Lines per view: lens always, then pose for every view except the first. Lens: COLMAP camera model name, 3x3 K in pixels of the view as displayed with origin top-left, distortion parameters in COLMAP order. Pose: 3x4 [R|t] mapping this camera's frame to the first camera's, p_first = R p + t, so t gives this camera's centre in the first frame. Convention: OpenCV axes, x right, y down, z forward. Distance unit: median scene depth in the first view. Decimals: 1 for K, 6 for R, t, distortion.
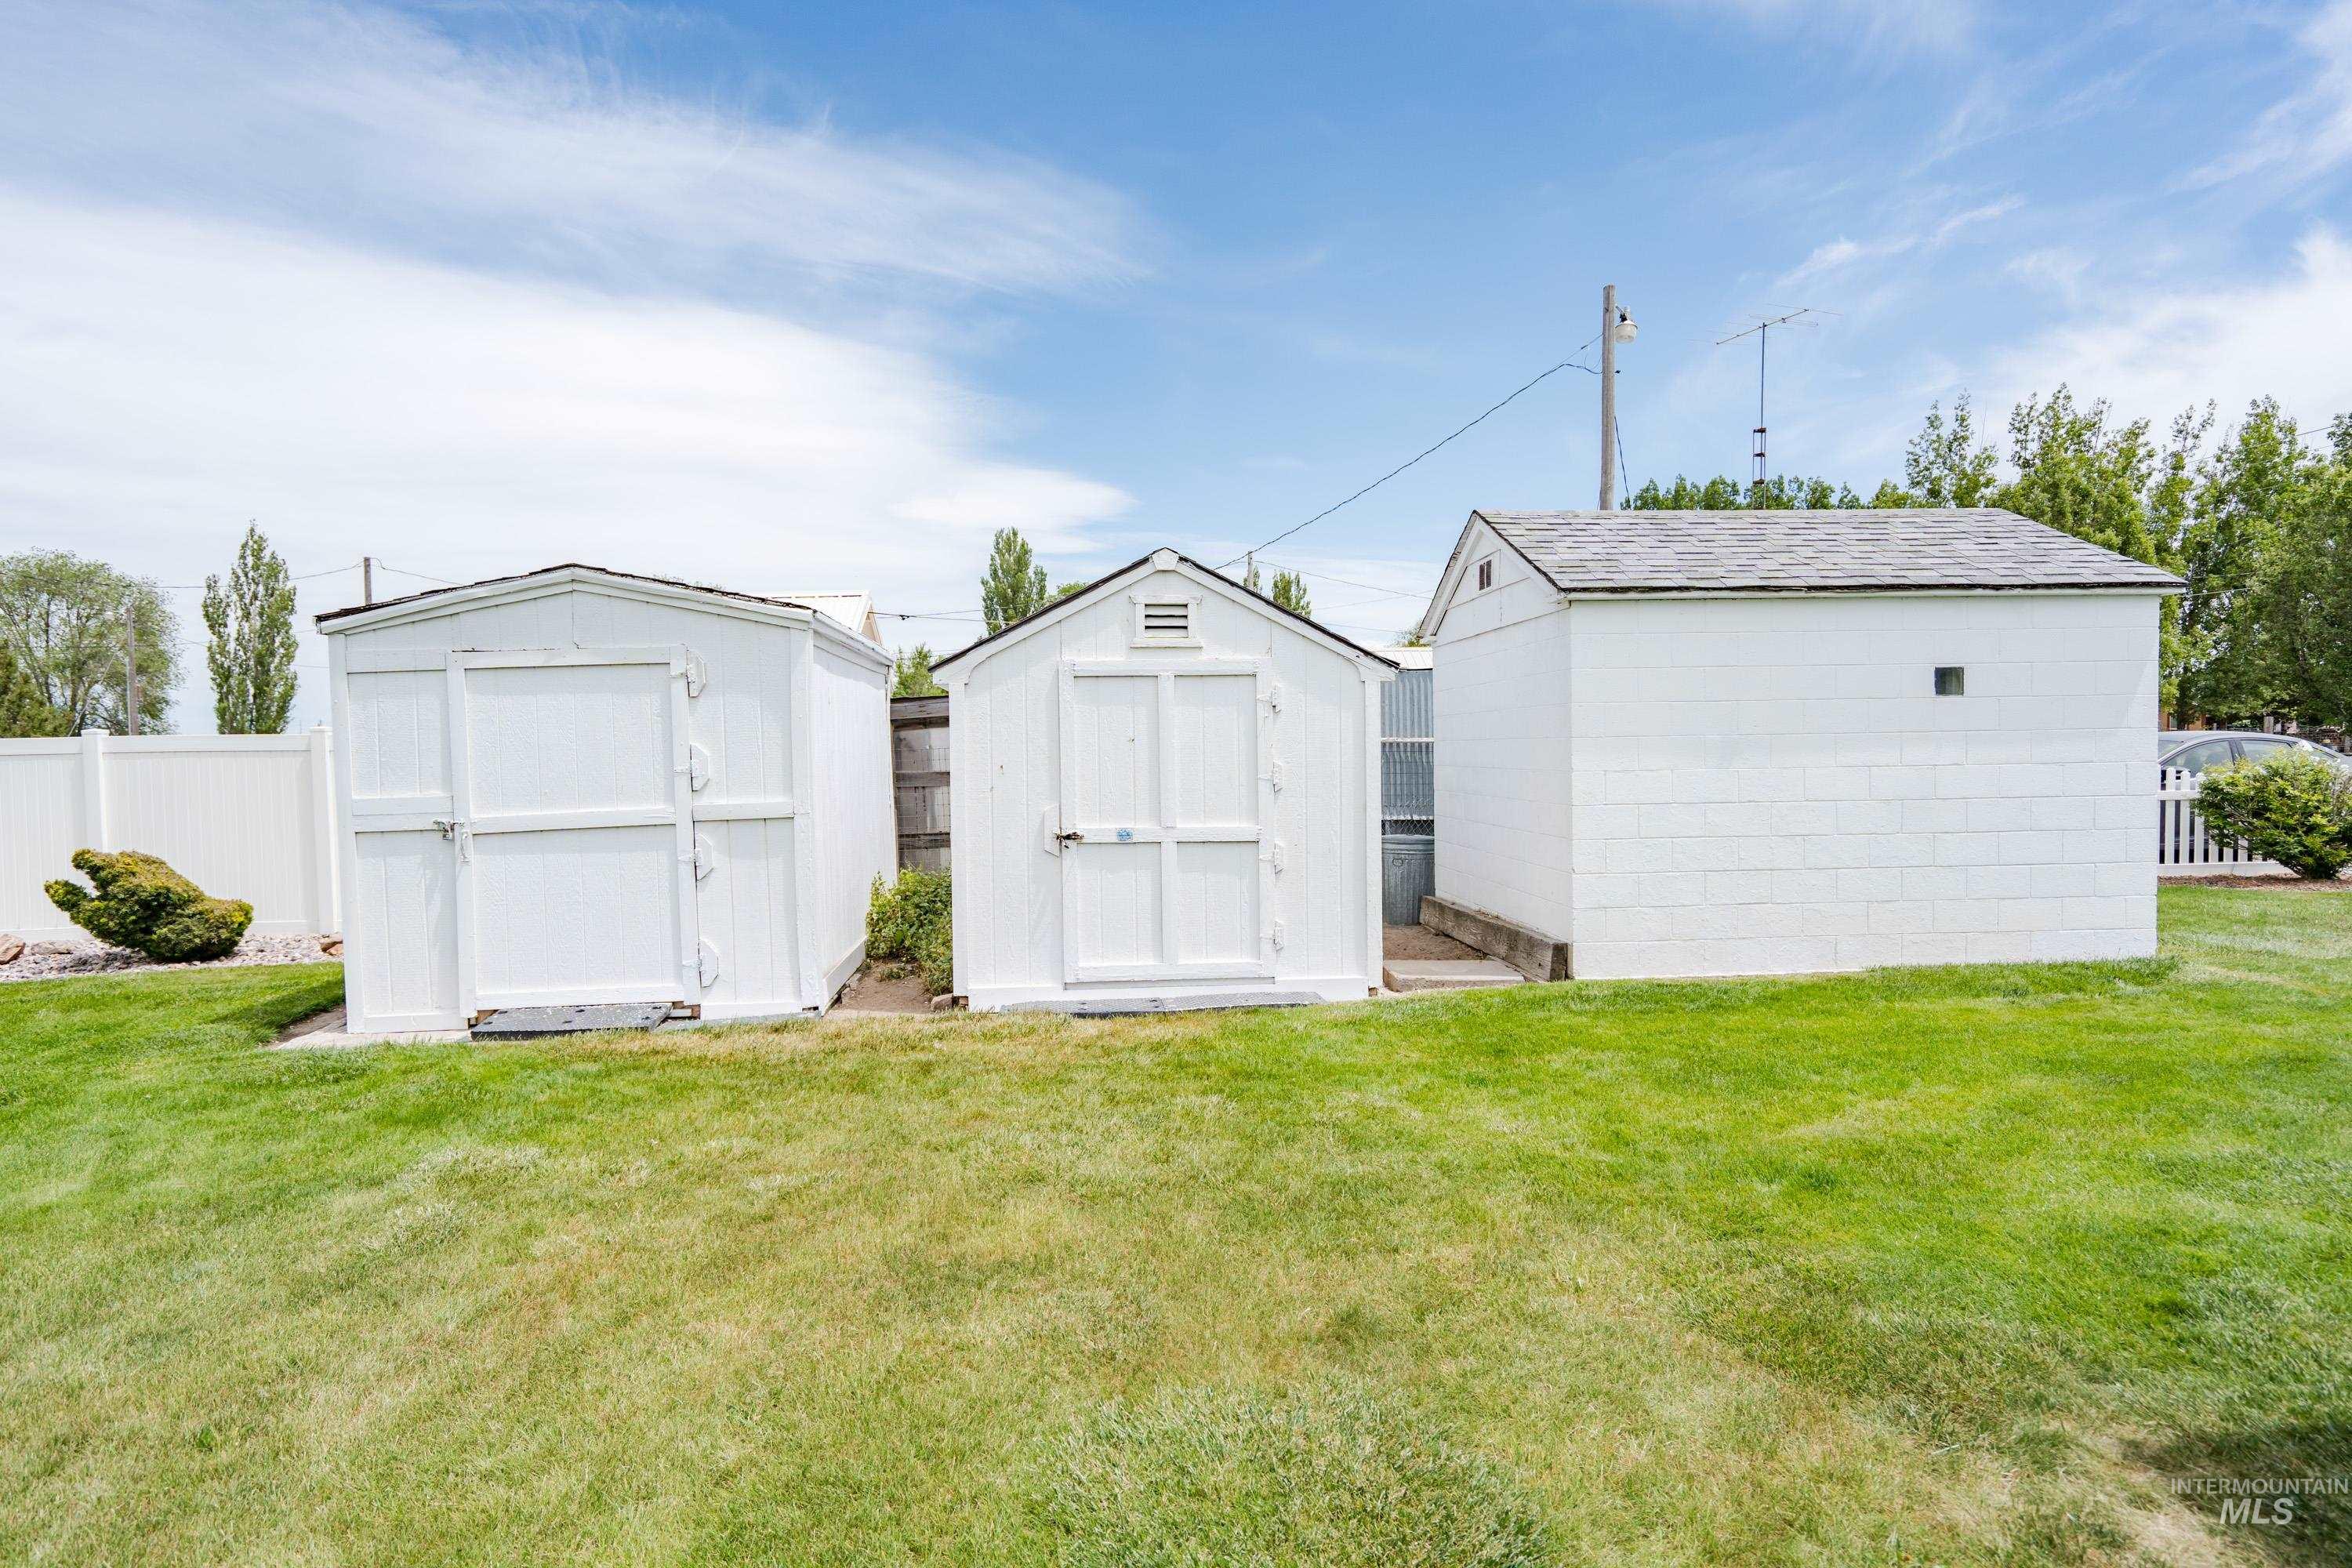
lens RADIAL K [[1259.1, 0, 1187.4], [0, 1259.1, 808.0], [0, 0, 1]] dist [-0.001667, -0.001066]
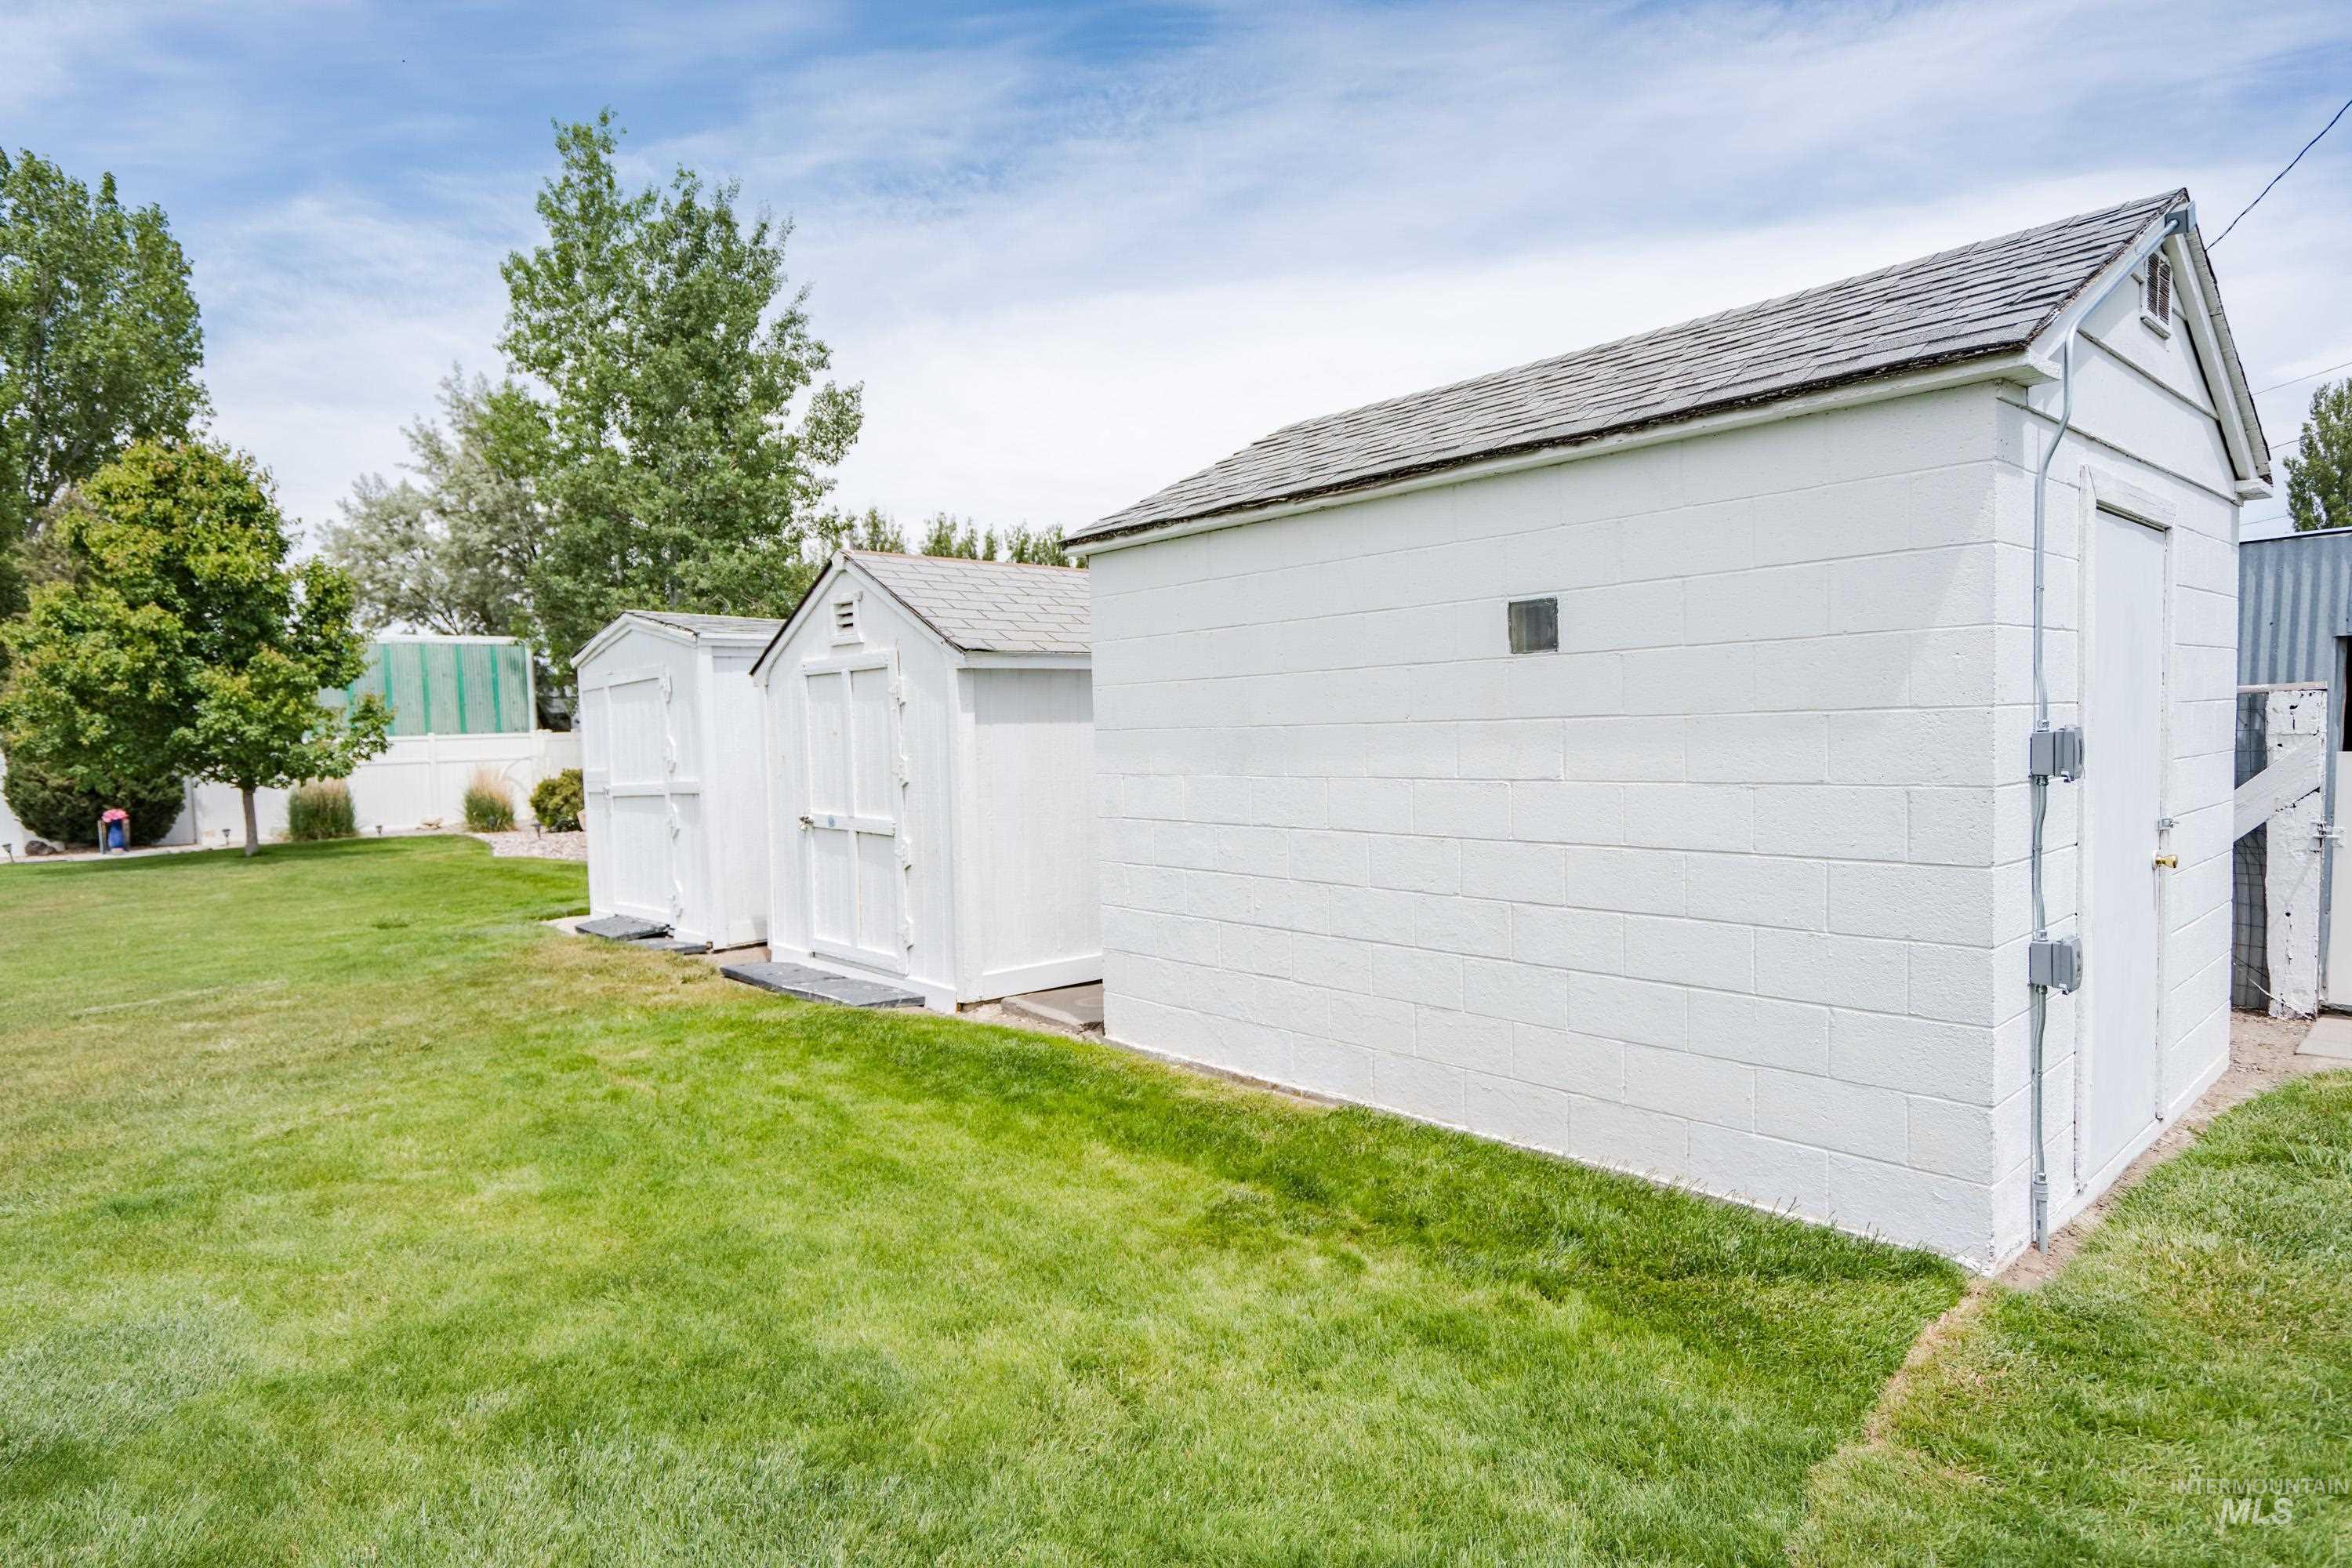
lens RADIAL K [[1259.1, 0, 1187.4], [0, 1259.1, 808.0], [0, 0, 1]] dist [-0.001667, -0.001066]
pose [[0.625219, 0.048752, -0.778925, 0.949697], [-0.015146, 0.998617, 0.050346, -0.047966], [0.780302, -0.019680, 0.625093, 0.546884]]
